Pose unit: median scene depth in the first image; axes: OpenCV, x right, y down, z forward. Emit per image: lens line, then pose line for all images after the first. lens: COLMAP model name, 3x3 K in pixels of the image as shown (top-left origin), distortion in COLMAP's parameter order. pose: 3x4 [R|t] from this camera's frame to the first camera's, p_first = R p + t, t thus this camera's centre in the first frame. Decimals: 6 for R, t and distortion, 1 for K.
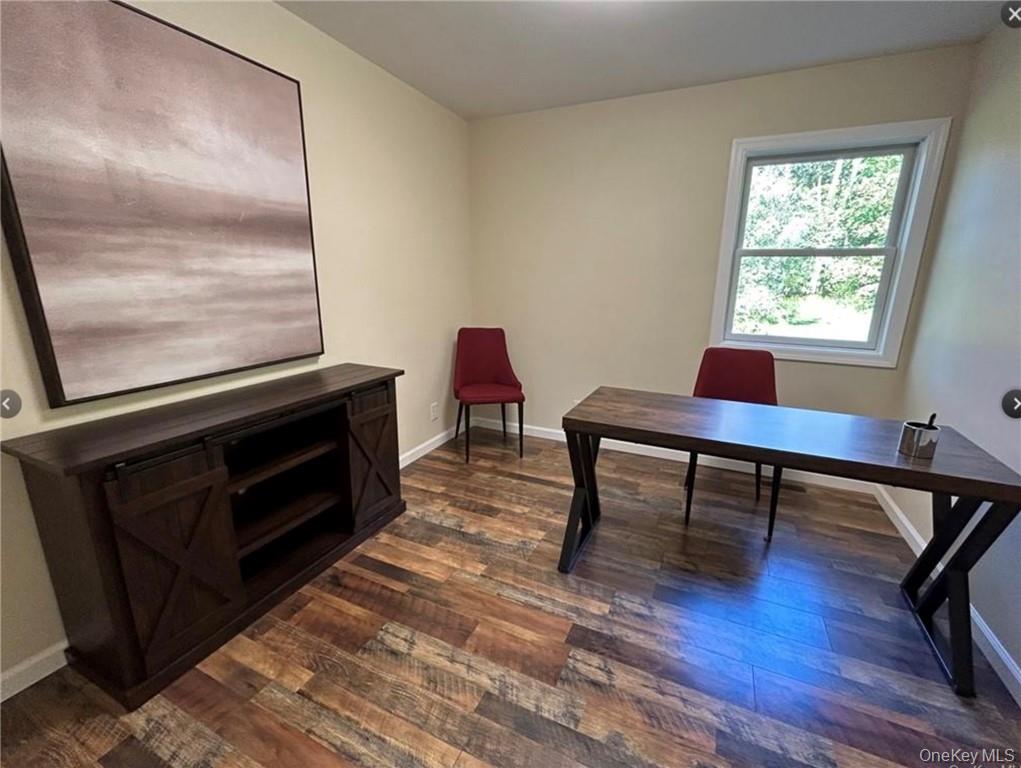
lens RADIAL K [[439.1, 0, 510.4], [0, 439.1, 384.6], [0, 0, 1]] dist [-0.001851, 0.000483]
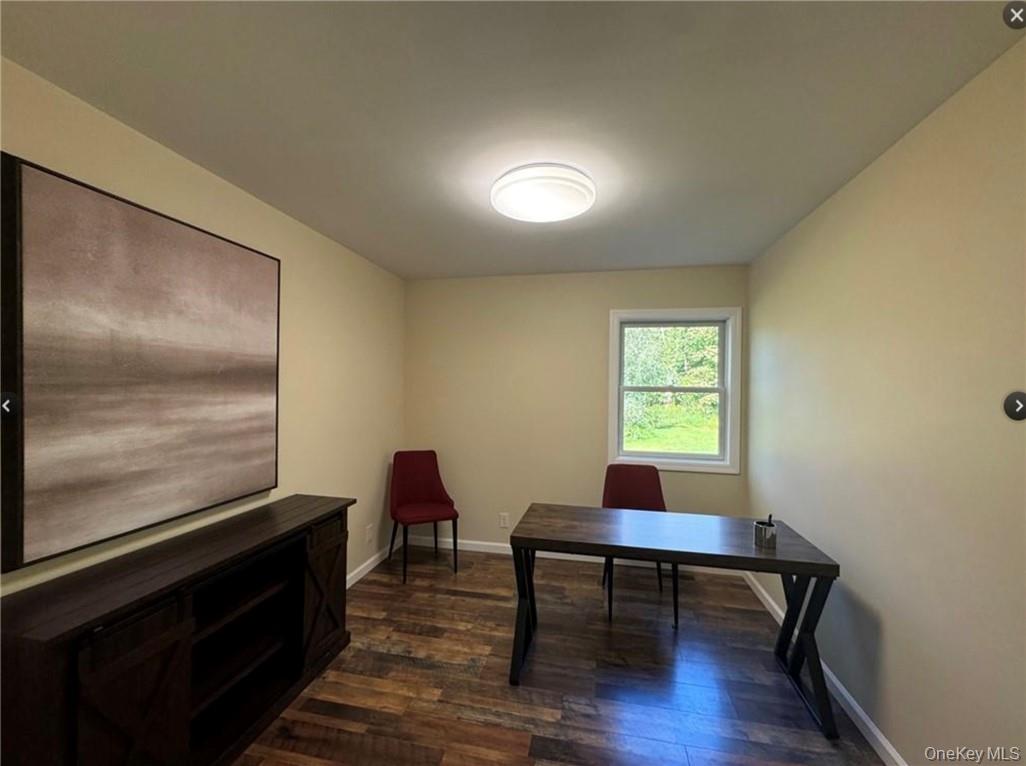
lens RADIAL K [[413.7, 0, 510.2], [0, 413.7, 389.4], [0, 0, 1]] dist [-0.006254, 0.001152]
pose [[0.973460, -0.000432, 0.228855, -0.127809], [0.053738, 0.972470, -0.226745, -0.053517], [-0.222456, 0.233026, 0.946685, -0.136893]]
